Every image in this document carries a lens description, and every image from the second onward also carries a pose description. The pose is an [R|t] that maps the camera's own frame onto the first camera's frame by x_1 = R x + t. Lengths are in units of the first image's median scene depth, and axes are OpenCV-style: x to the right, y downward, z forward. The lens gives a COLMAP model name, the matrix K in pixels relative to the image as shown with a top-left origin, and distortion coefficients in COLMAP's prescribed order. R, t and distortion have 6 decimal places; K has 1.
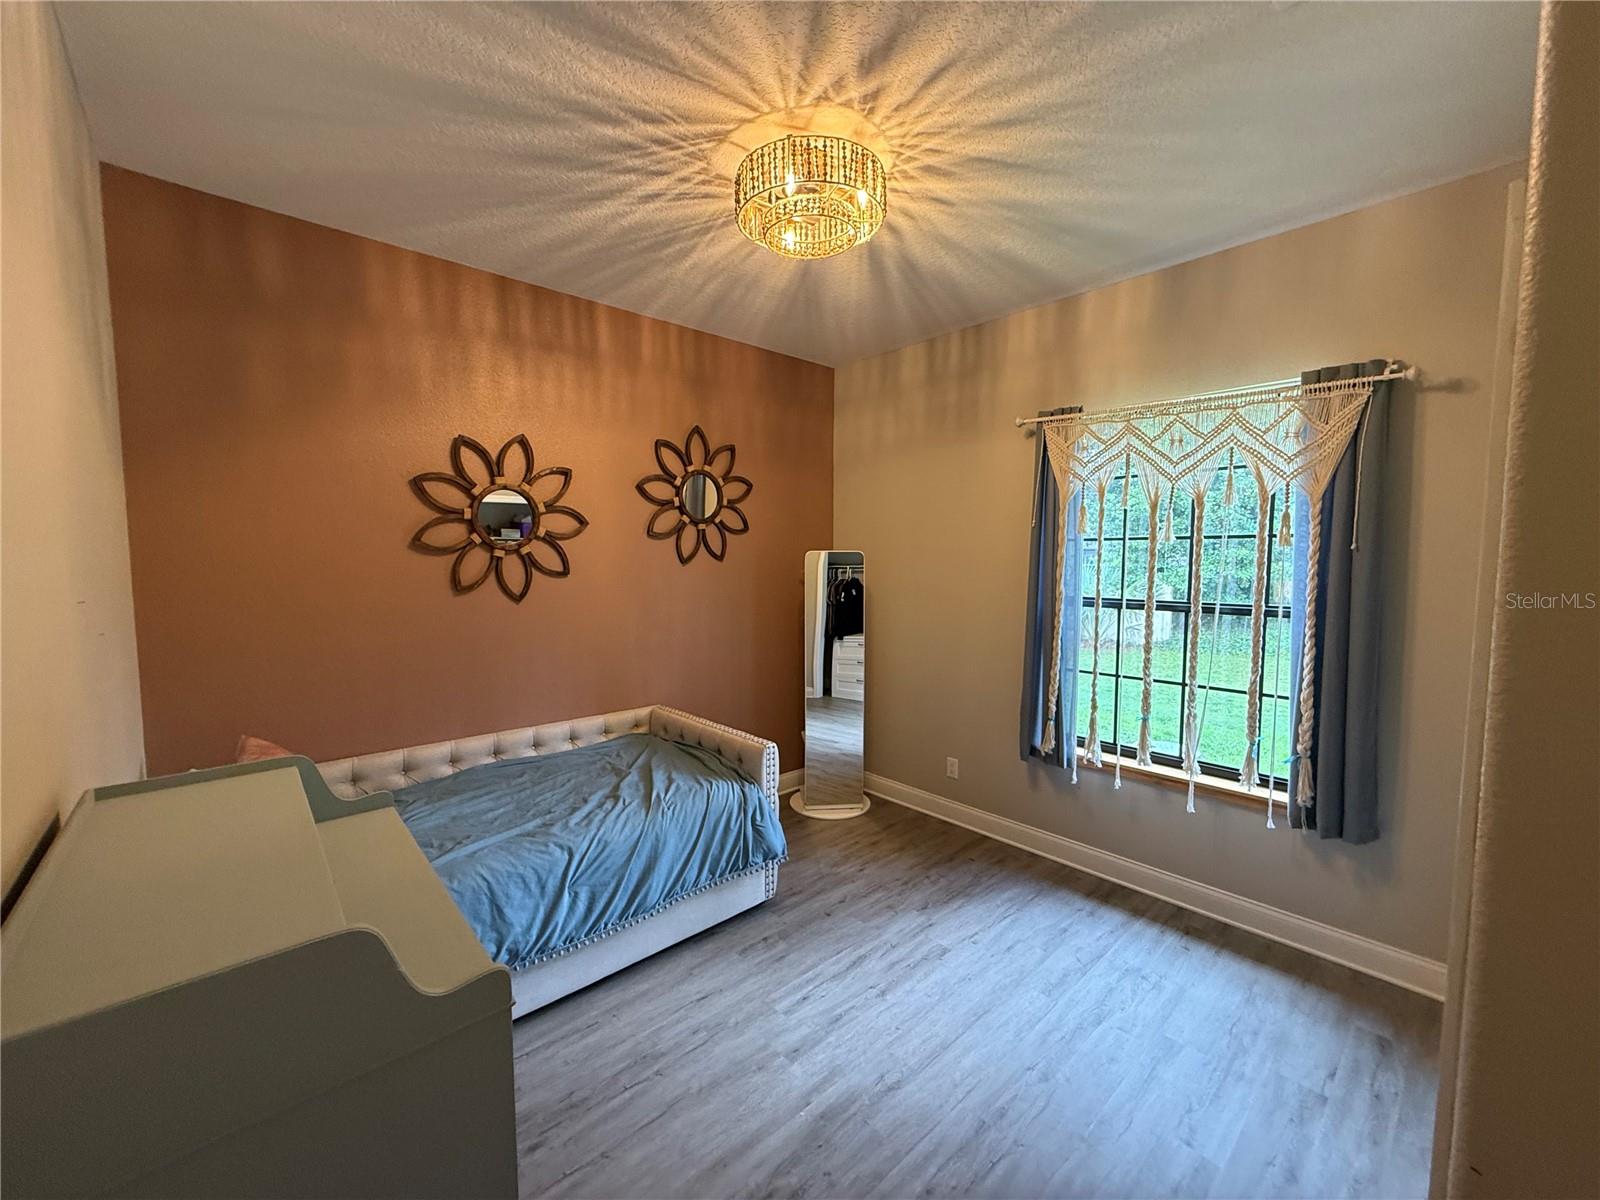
lens RADIAL K [[636.6, 0, 796.9], [0, 636.6, 597.6], [0, 0, 1]] dist [0.002046, -0.000959]
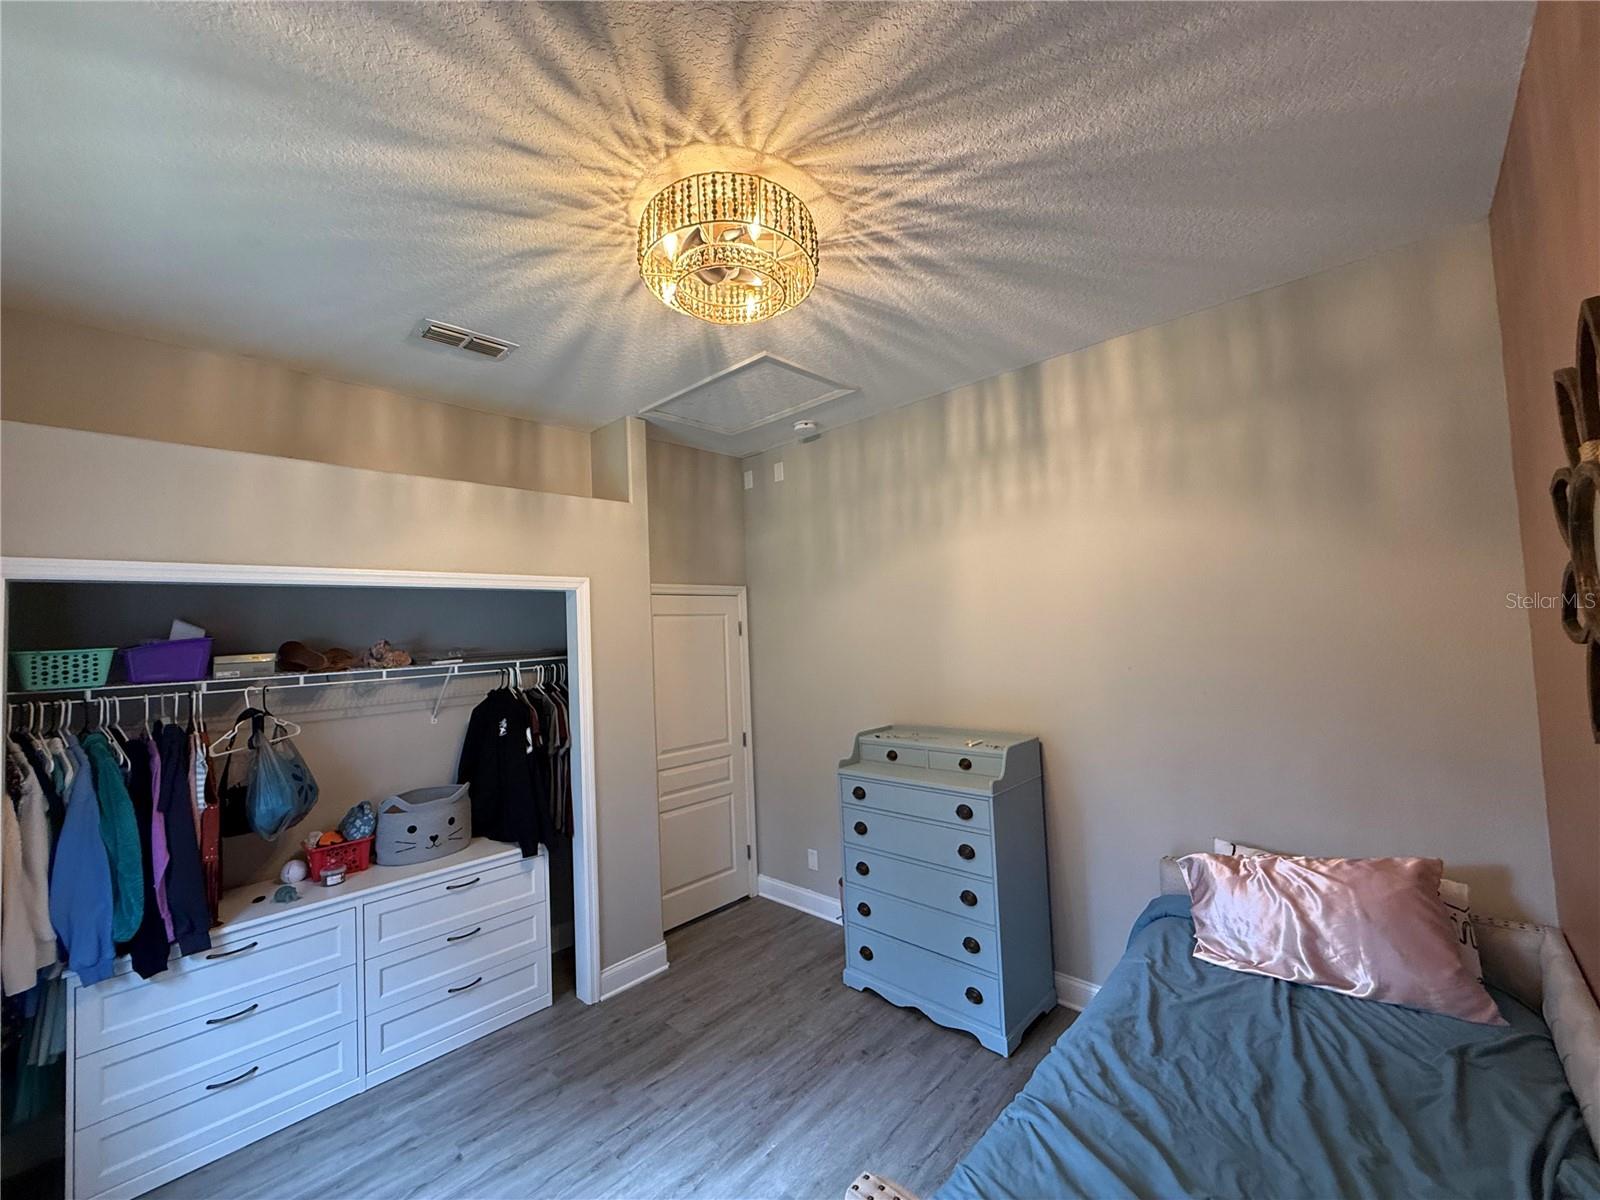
lens RADIAL K [[636.6, 0, 798.4], [0, 636.6, 599.0], [0, 0, 1]] dist [0.002046, -0.000959]
pose [[-0.995815, 0.039125, -0.082594, 0.019602], [0.037802, 0.999132, 0.017512, -0.192434], [0.083208, 0.014316, -0.996429, 2.018102]]
